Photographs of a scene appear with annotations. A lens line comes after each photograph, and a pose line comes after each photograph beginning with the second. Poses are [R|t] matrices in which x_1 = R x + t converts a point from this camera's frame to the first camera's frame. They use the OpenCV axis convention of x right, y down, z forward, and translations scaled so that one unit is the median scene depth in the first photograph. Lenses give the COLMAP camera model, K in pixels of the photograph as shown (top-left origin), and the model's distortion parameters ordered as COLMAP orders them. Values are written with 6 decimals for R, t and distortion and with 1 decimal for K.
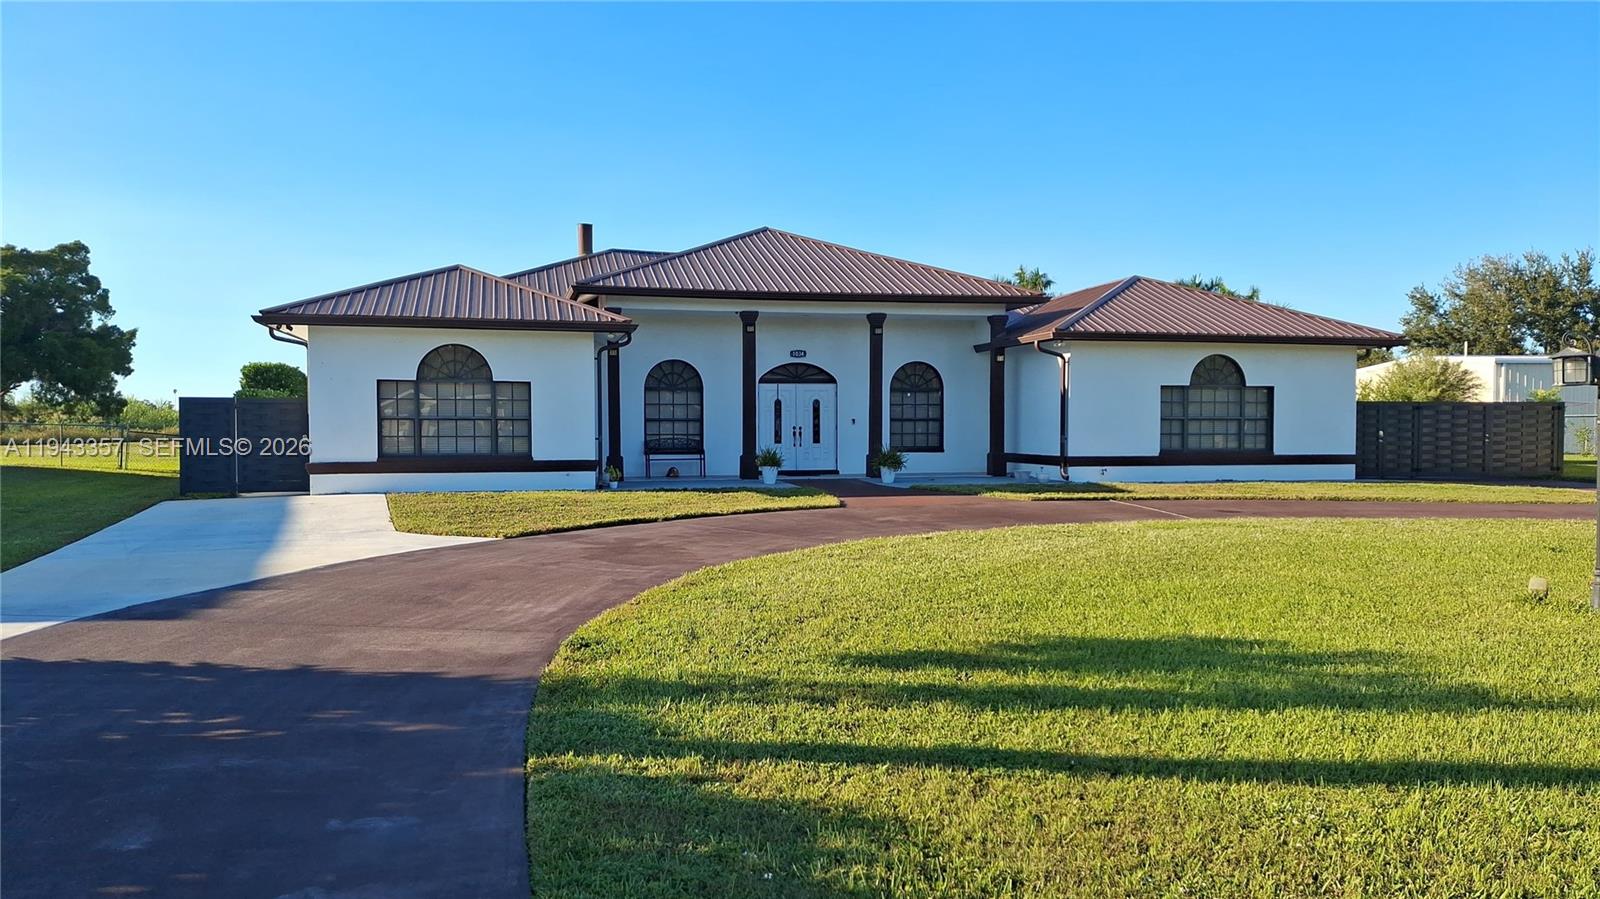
lens RADIAL K [[1278.1, 0, 790.3], [0, 1278.1, 440.3], [0, 0, 1]] dist [0.035209, -0.040309]
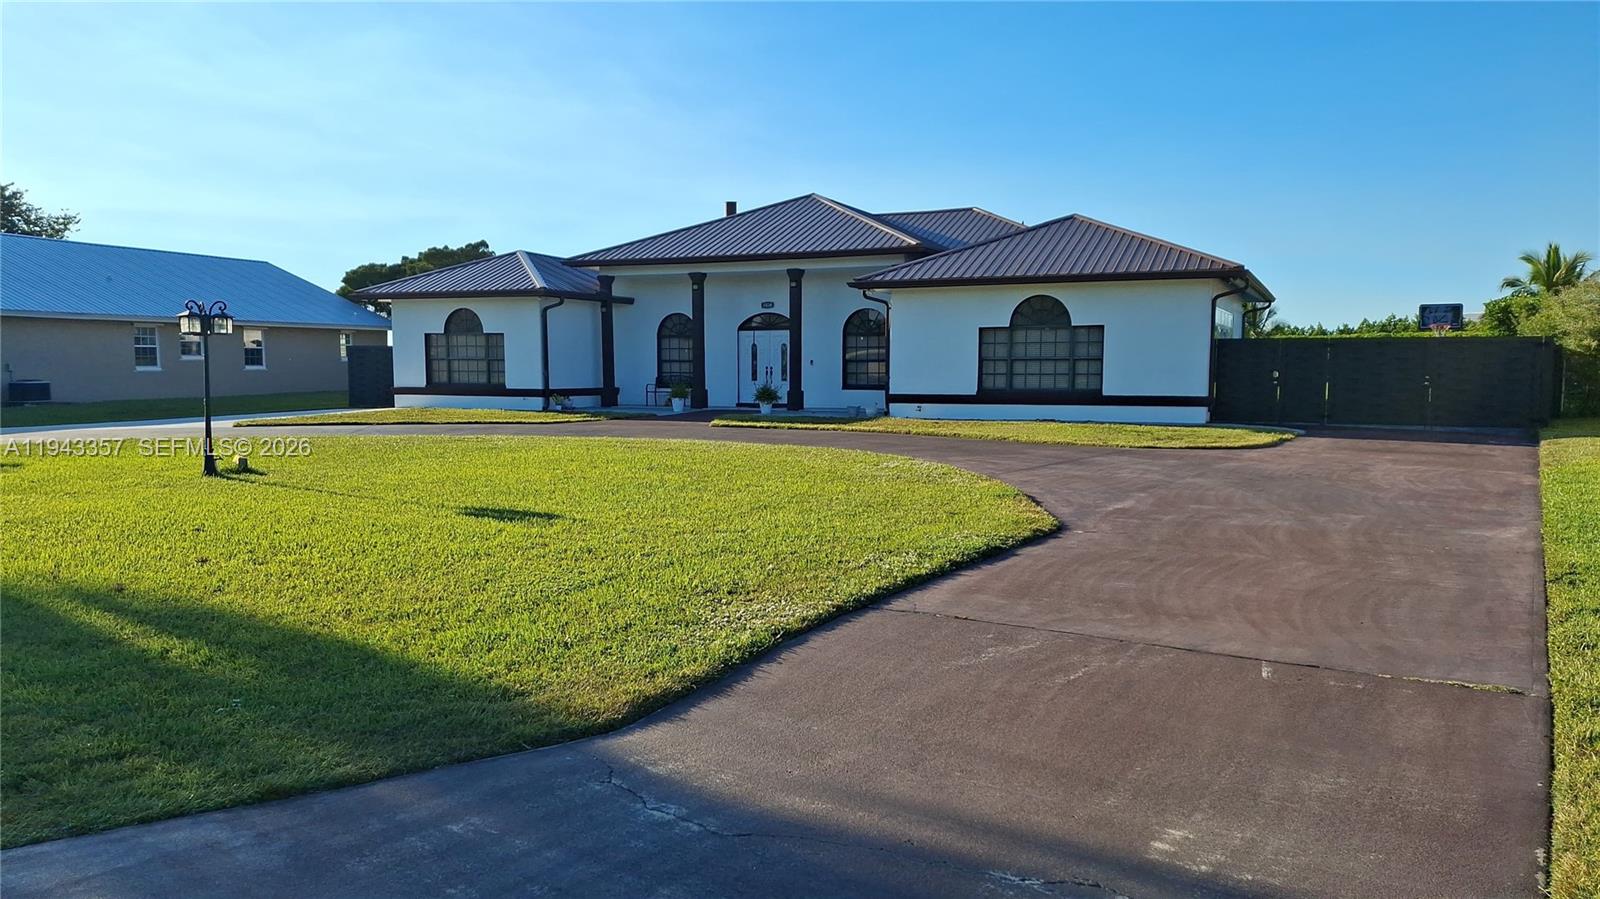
lens RADIAL K [[1278.1, 0, 804.7], [0, 1278.1, 465.8], [0, 0, 1]] dist [0.035209, -0.040309]
pose [[0.777581, 0.050856, -0.626722, 0.812078], [-0.008723, 0.997500, 0.070121, -0.001751], [0.628722, -0.049058, 0.776081, 0.087024]]
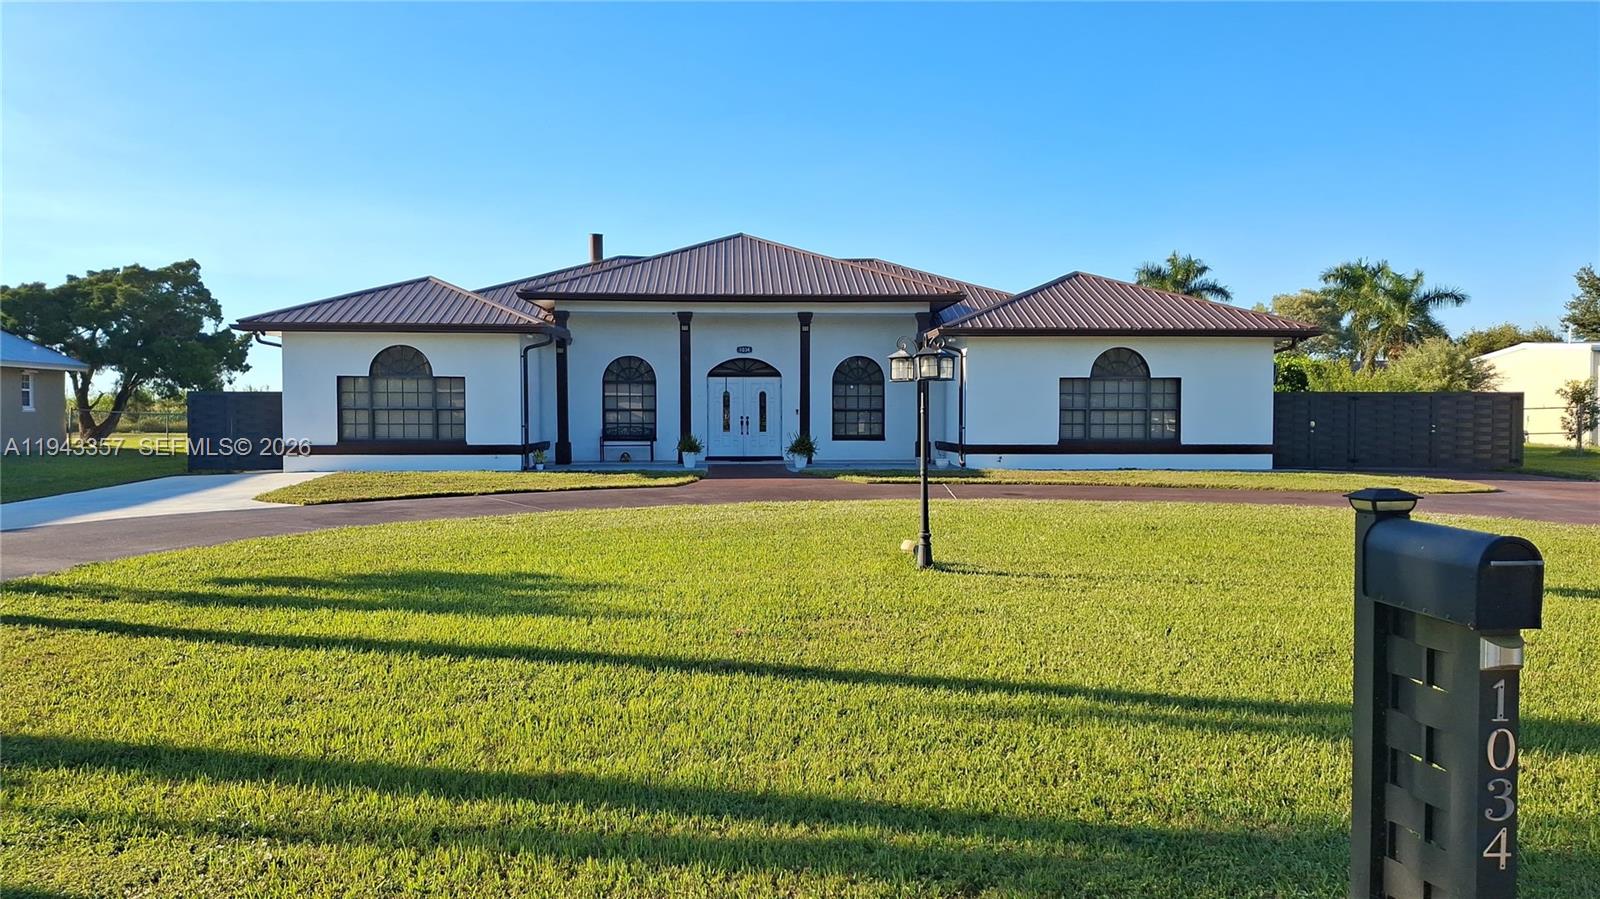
lens RADIAL K [[1278.1, 0, 795.1], [0, 1278.1, 447.2], [0, 0, 1]] dist [0.035209, -0.040309]
pose [[0.980819, 0.006196, -0.194824, 0.271134], [-0.003586, 0.999899, 0.013750, 0.000632], [0.194889, -0.012787, 0.980742, -0.069706]]
